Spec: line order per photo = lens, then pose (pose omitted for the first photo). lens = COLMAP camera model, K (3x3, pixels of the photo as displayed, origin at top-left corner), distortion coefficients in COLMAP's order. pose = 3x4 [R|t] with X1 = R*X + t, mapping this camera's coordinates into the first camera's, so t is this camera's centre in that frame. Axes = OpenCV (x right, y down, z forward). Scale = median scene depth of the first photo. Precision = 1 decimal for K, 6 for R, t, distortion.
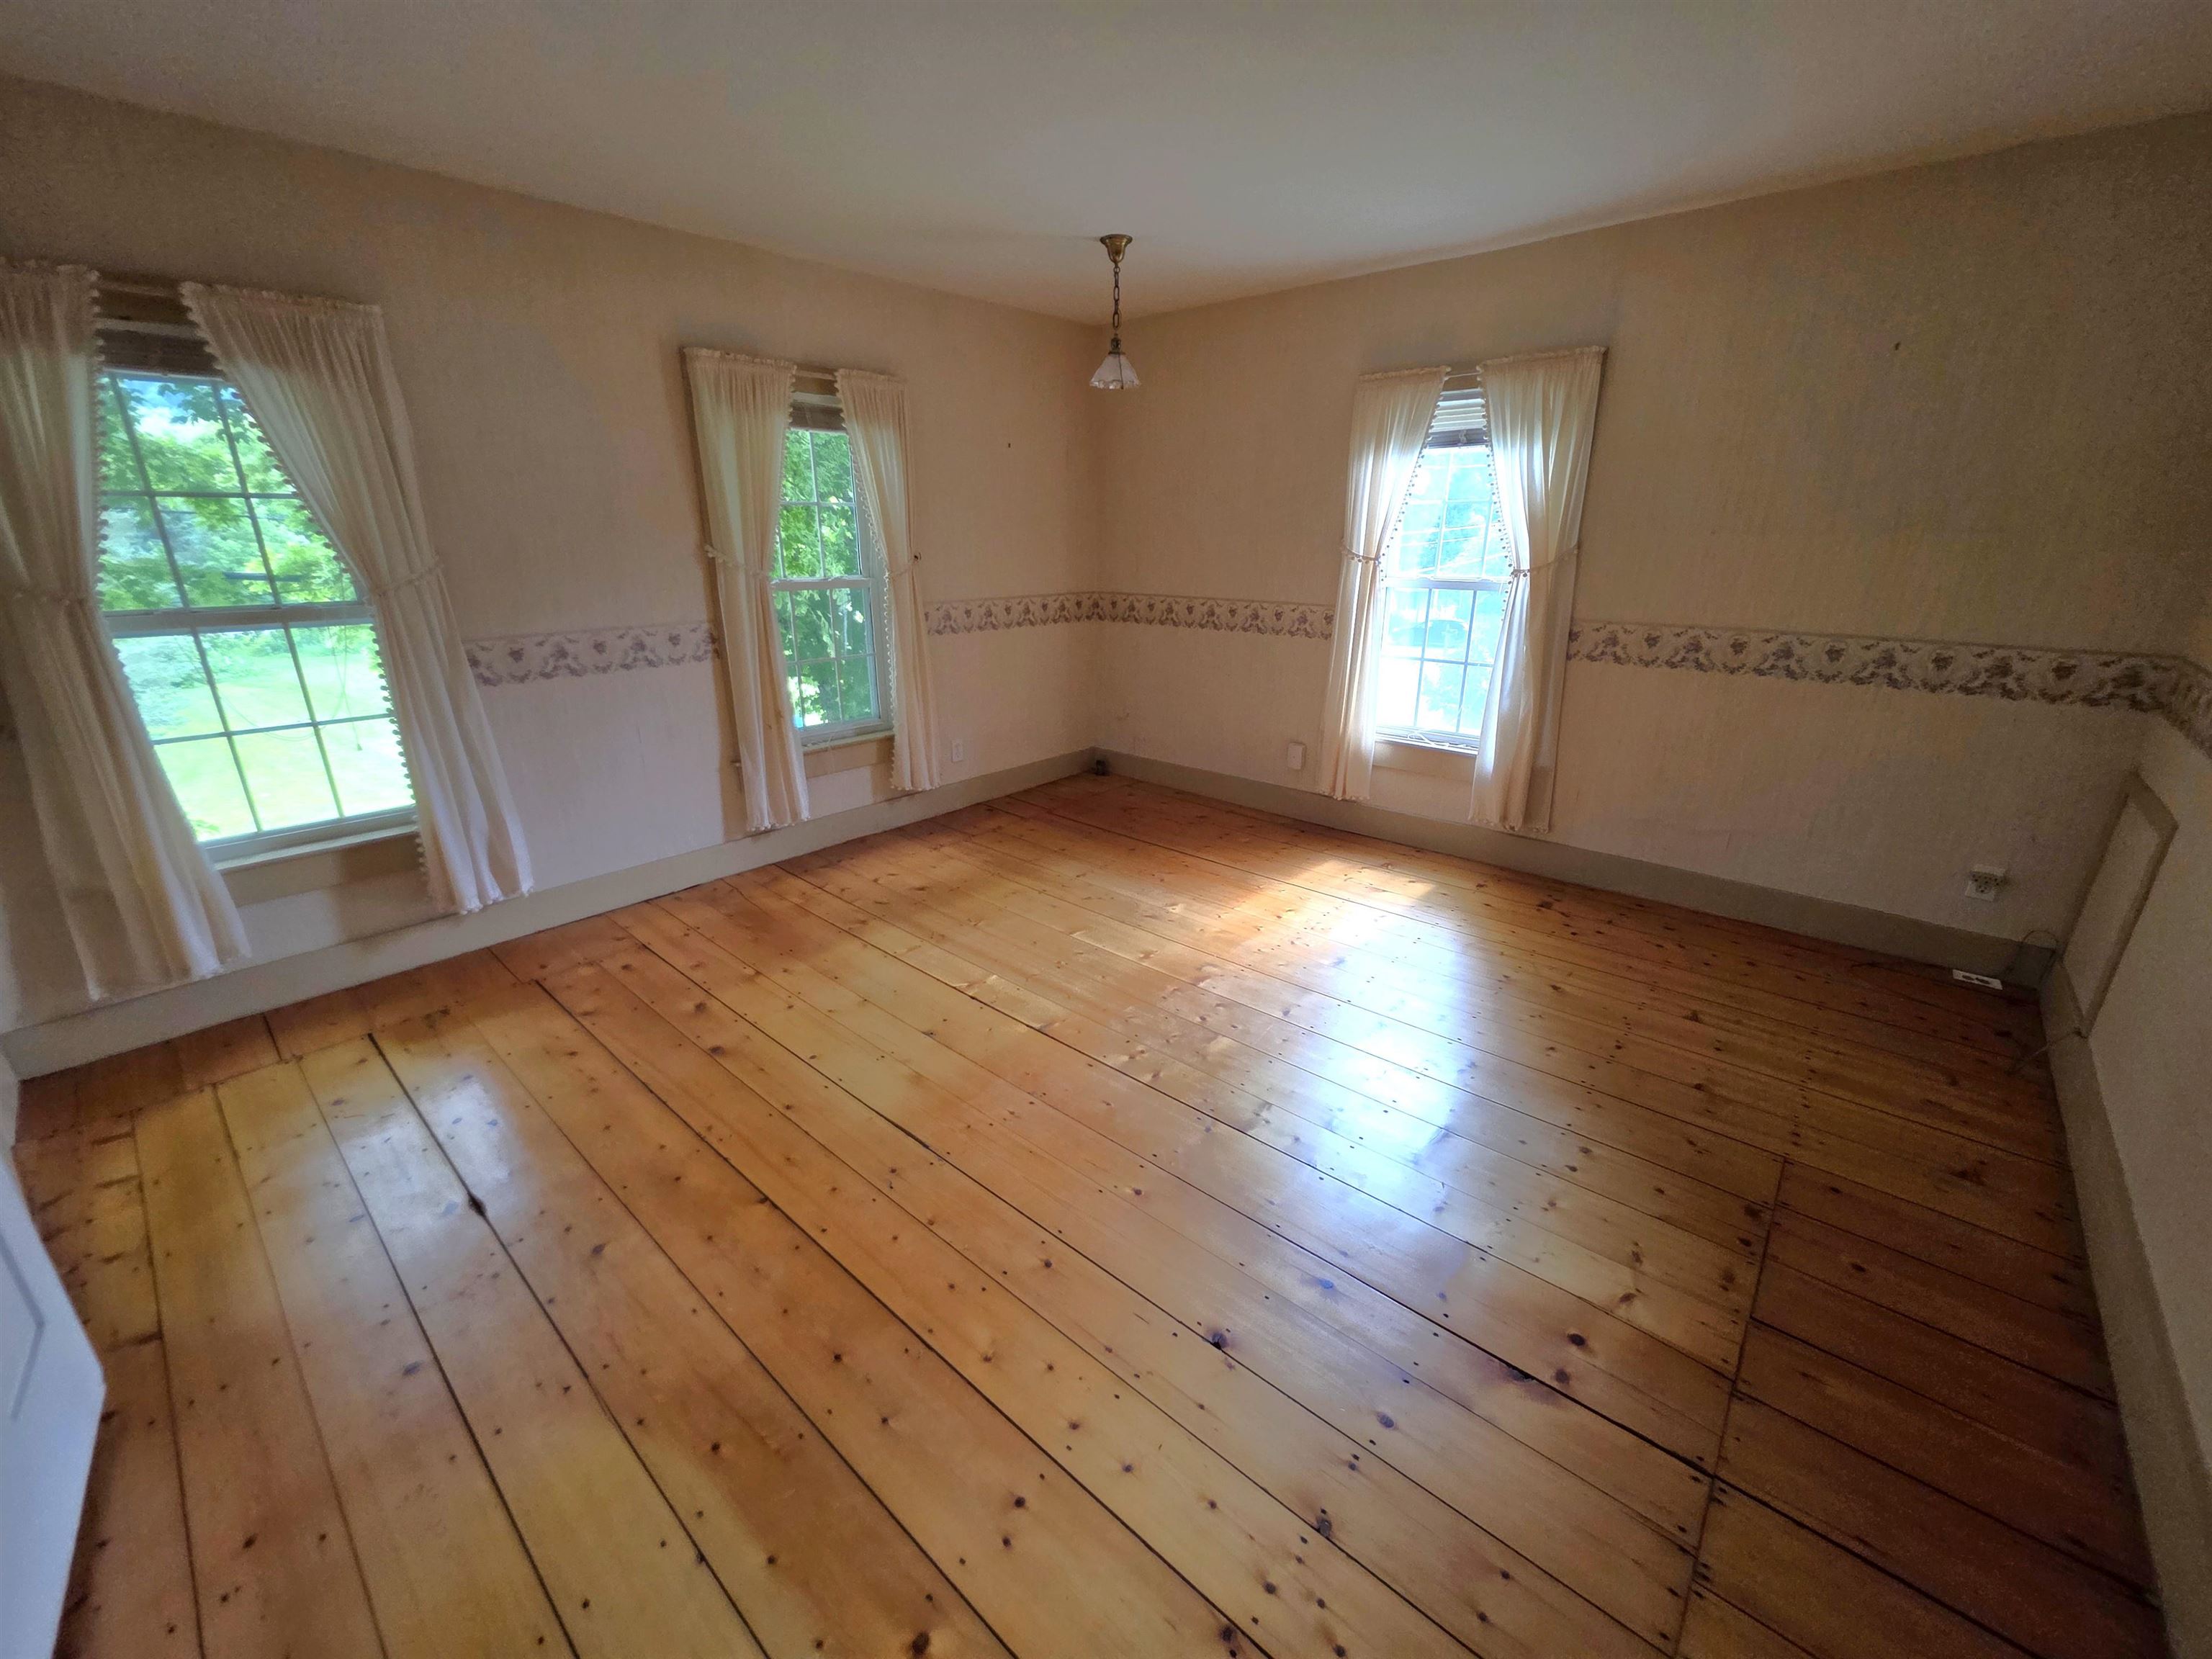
lens RADIAL K [[881.7, 0, 1092.0], [0, 881.7, 828.3], [0, 0, 1]] dist [0.001894, 0.000518]
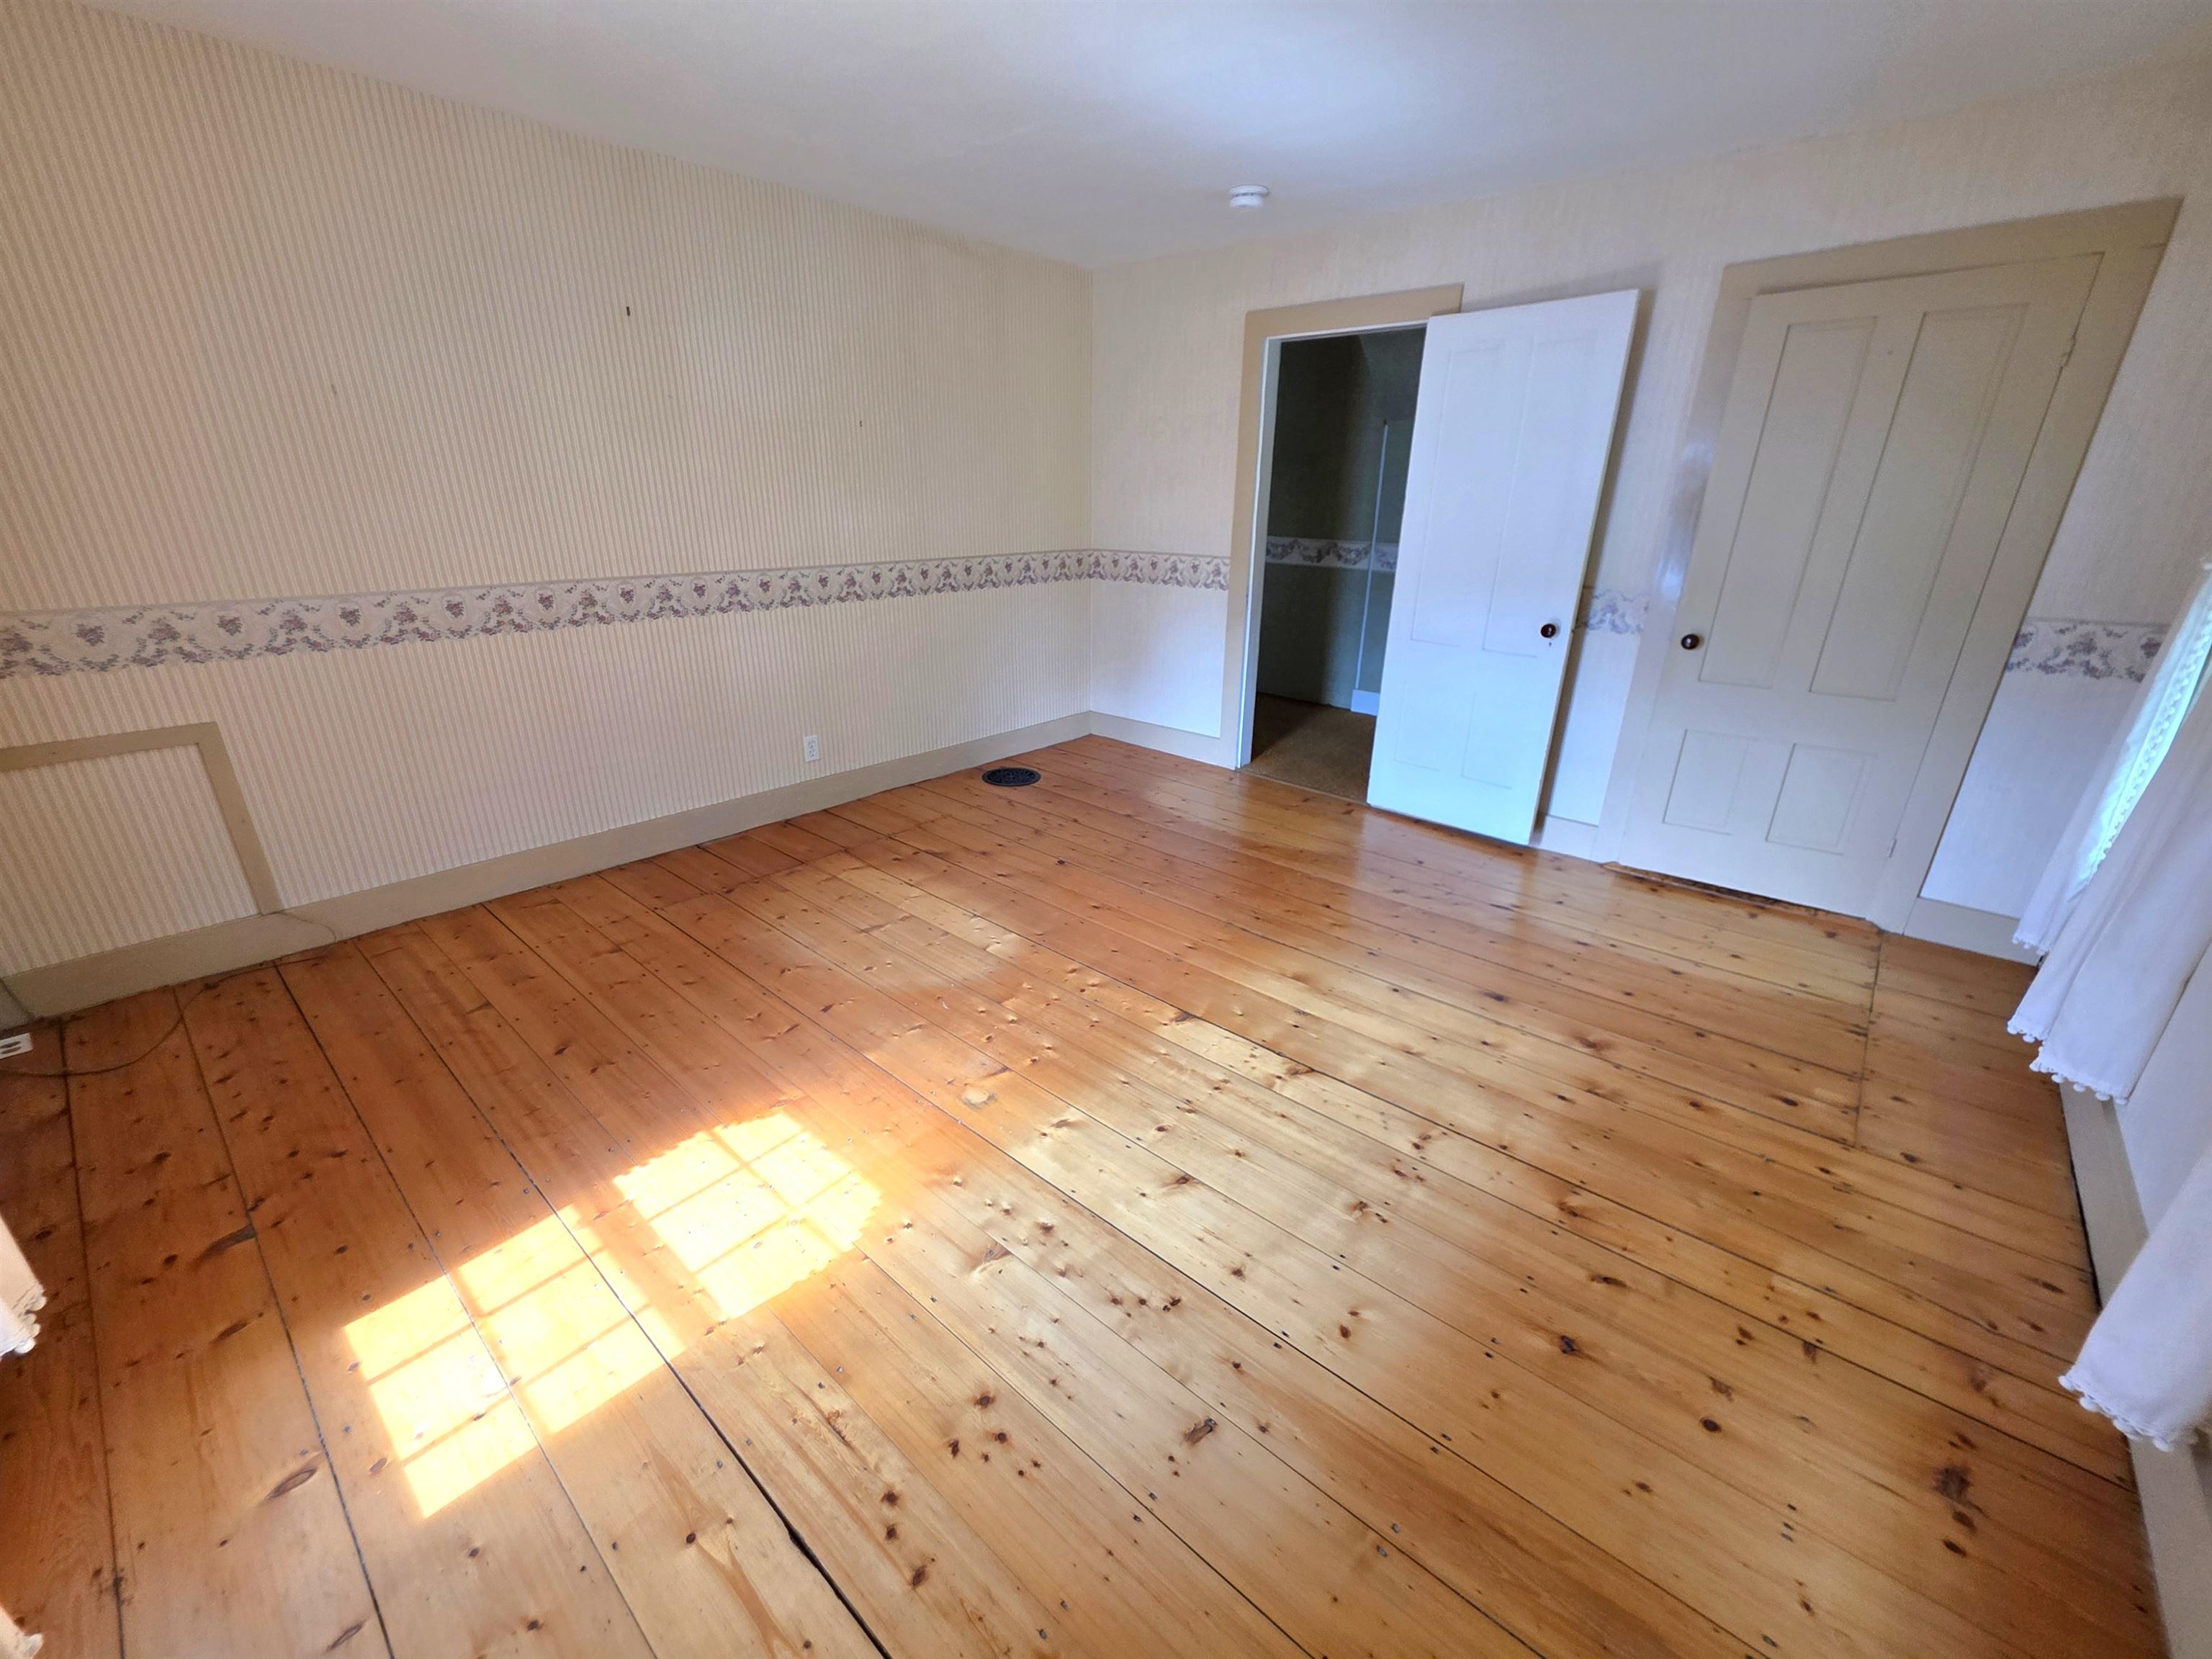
lens RADIAL K [[881.7, 0, 1092.0], [0, 881.7, 828.3], [0, 0, 1]] dist [0.001894, 0.000518]
pose [[-0.999931, -0.010741, -0.004819, 0.043453], [-0.011343, 0.769583, 0.638446, -0.429912], [-0.003149, 0.638456, -0.769652, 1.297302]]
